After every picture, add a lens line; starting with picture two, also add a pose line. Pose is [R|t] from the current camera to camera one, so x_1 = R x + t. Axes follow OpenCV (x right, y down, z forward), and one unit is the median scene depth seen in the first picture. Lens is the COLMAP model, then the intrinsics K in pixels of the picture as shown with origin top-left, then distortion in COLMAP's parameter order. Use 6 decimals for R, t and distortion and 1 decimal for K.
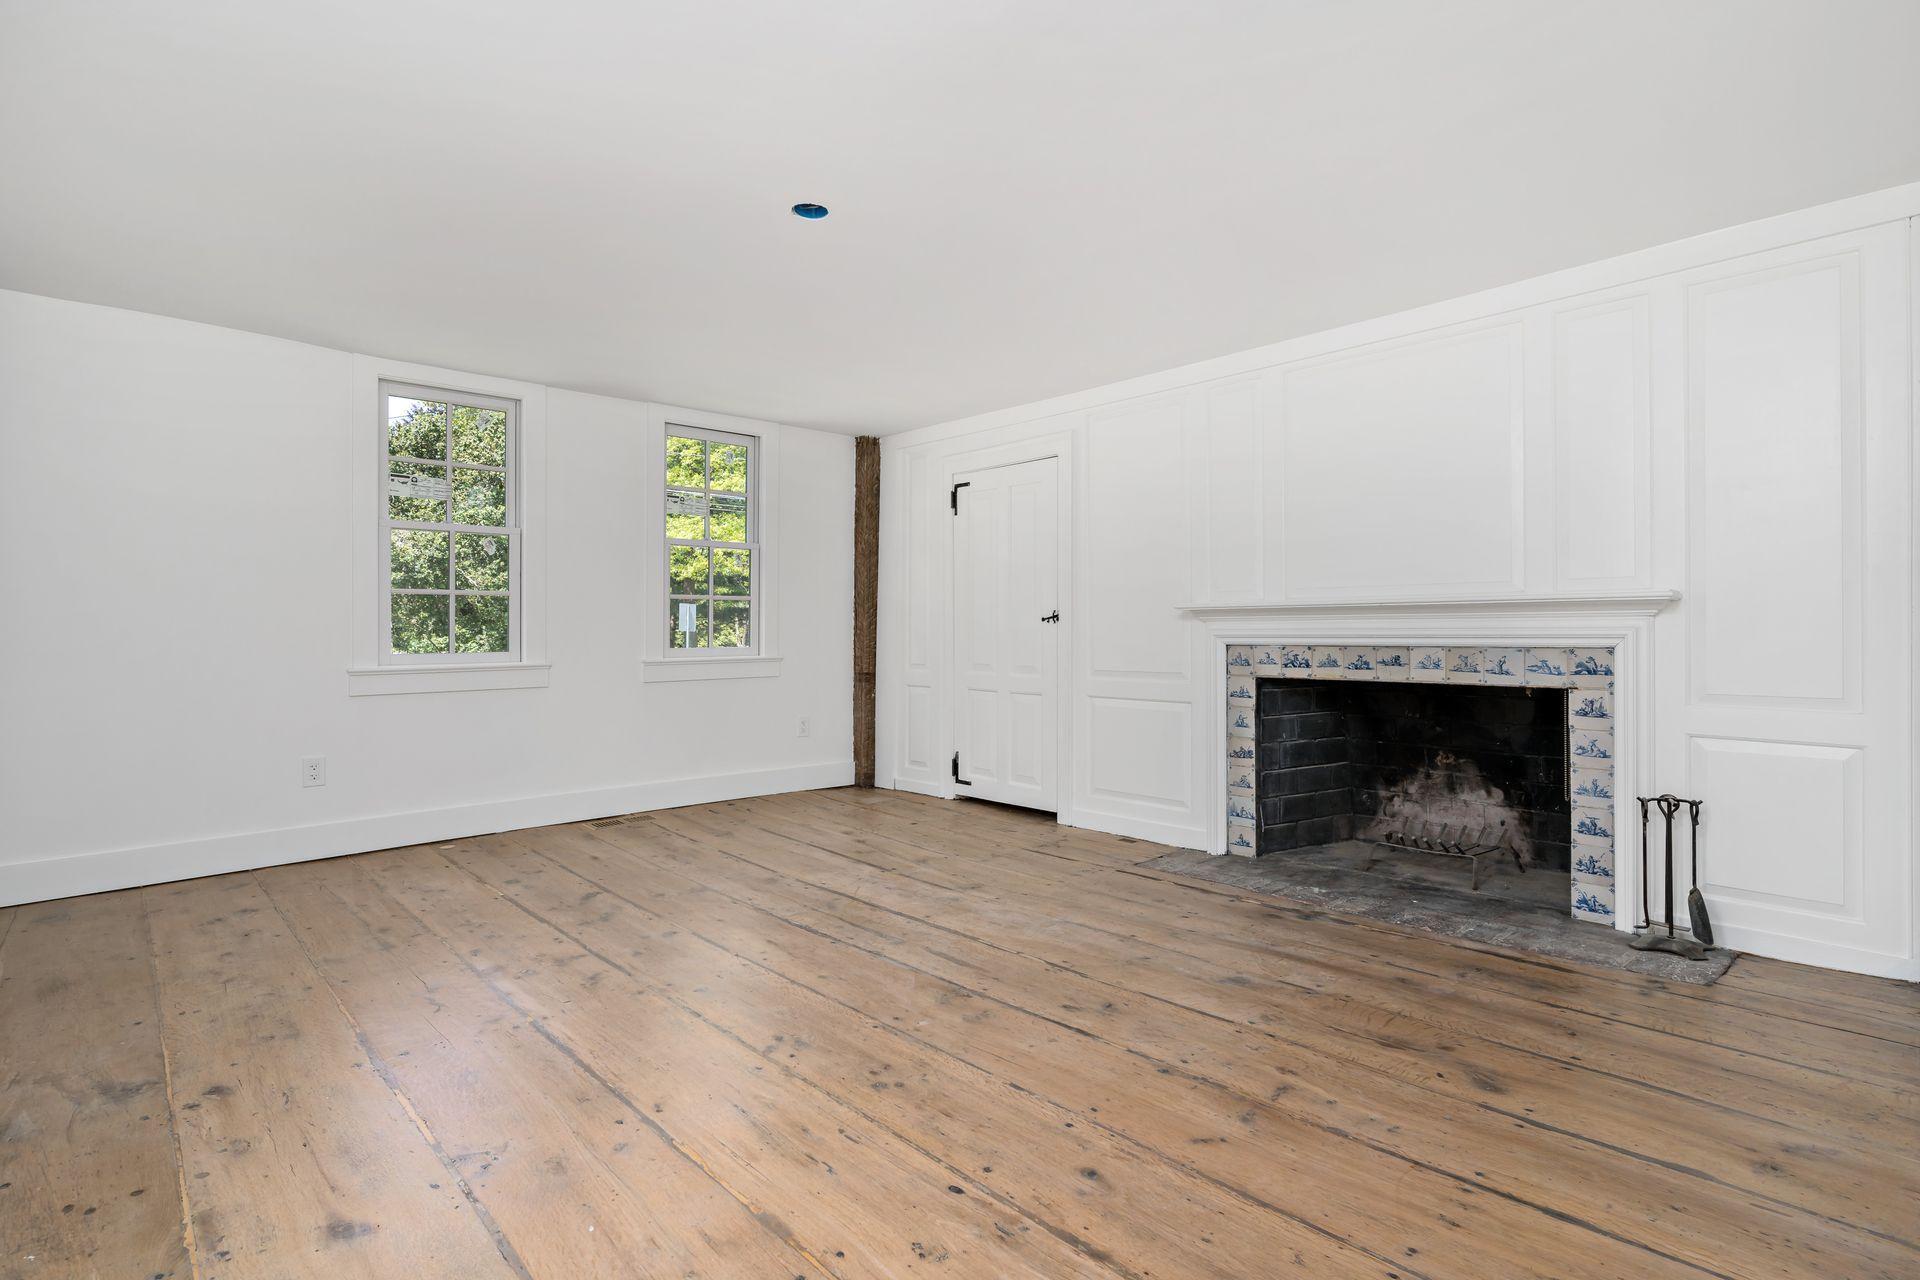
lens RADIAL K [[937.6, 0, 962.7], [0, 937.6, 626.5], [0, 0, 1]] dist [-0.014983, 0.000946]
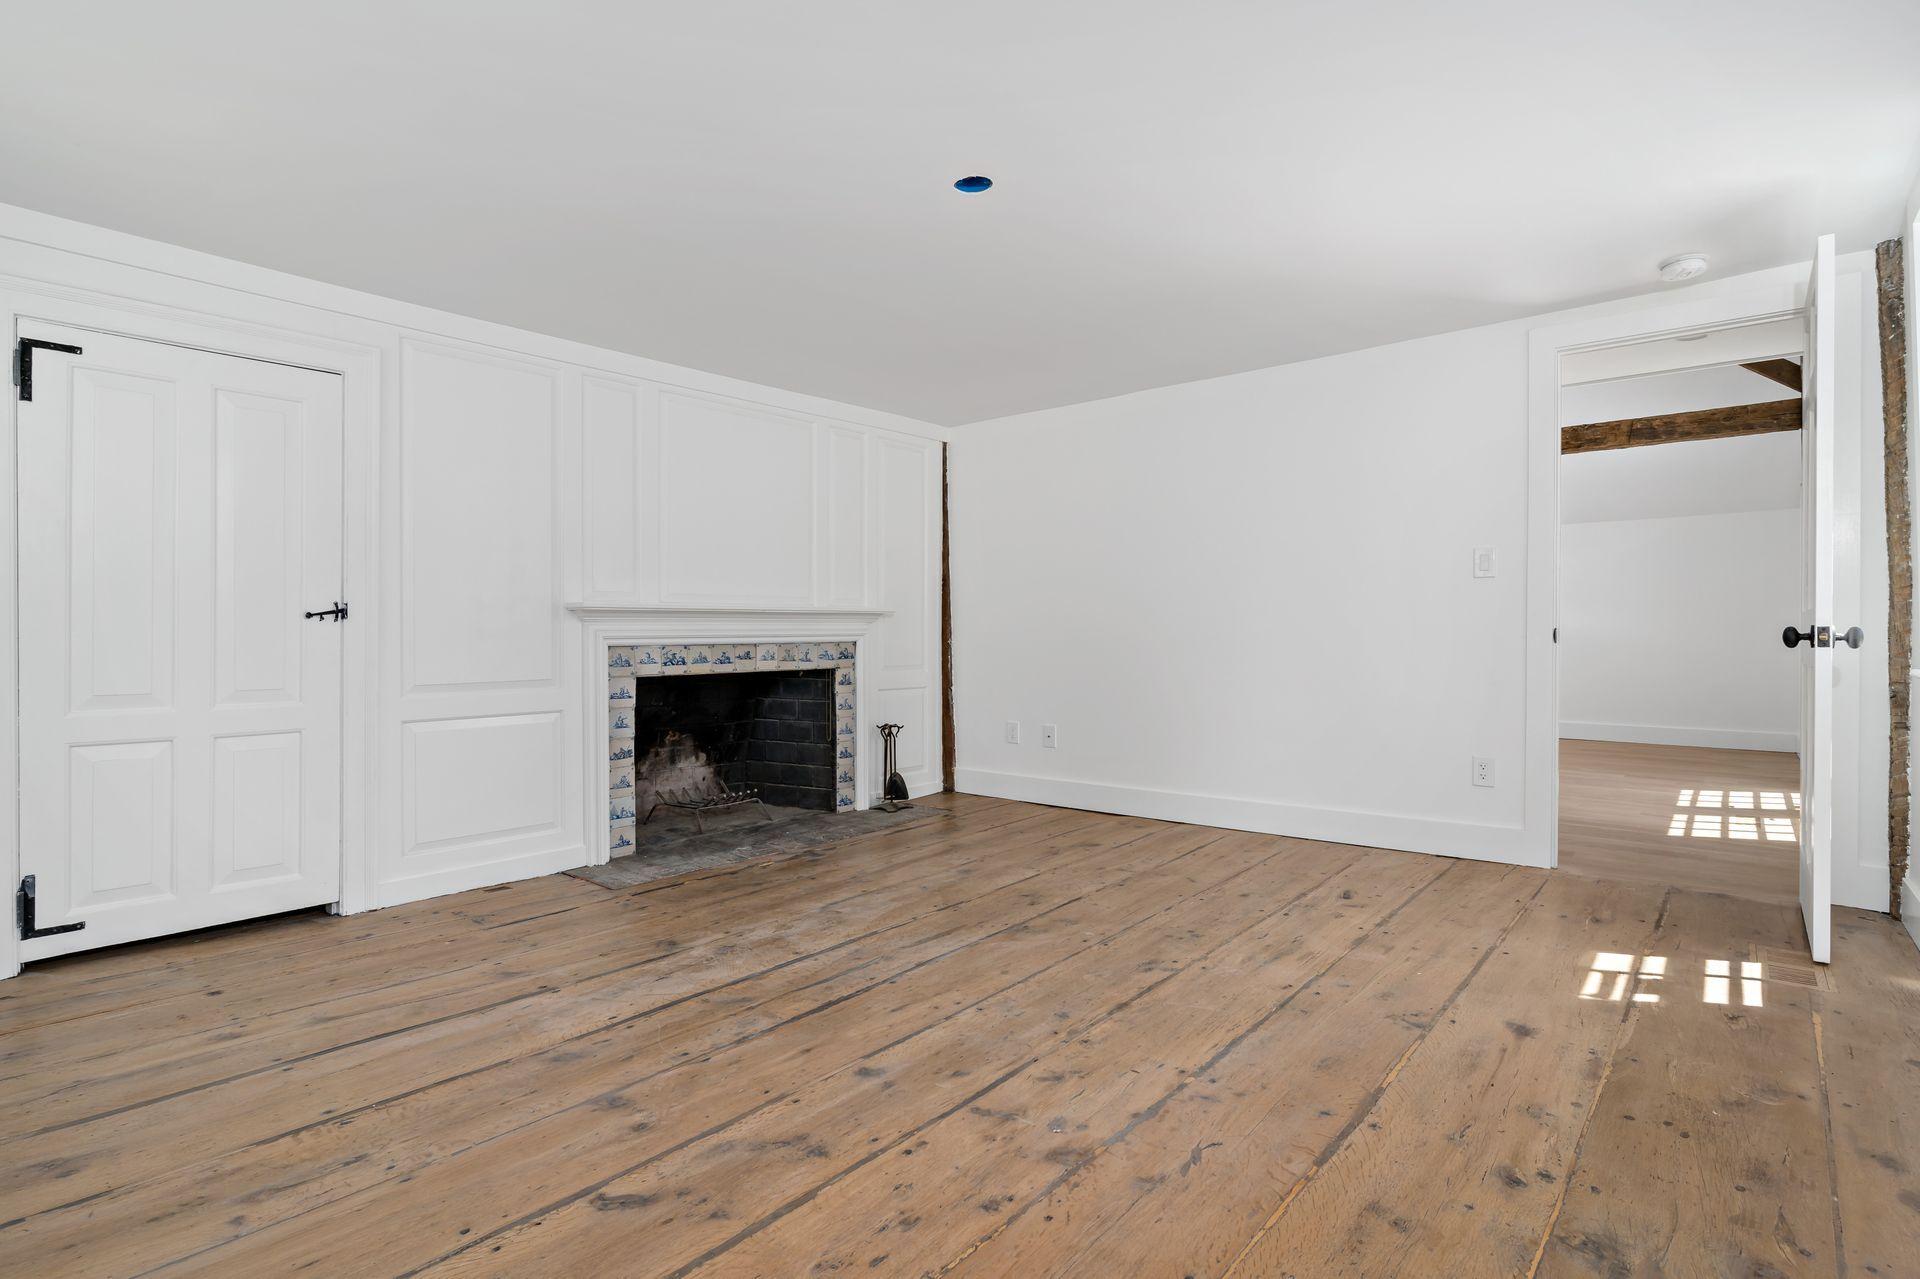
lens RADIAL K [[957.3, 0, 962.9], [0, 957.3, 634.3], [0, 0, 1]] dist [-0.013940, 0.000583]
pose [[-0.122911, -0.001130, 0.992417, -0.917536], [-0.001588, 0.999998, 0.000942, 0.006609], [-0.992416, -0.001461, -0.122913, 0.920368]]
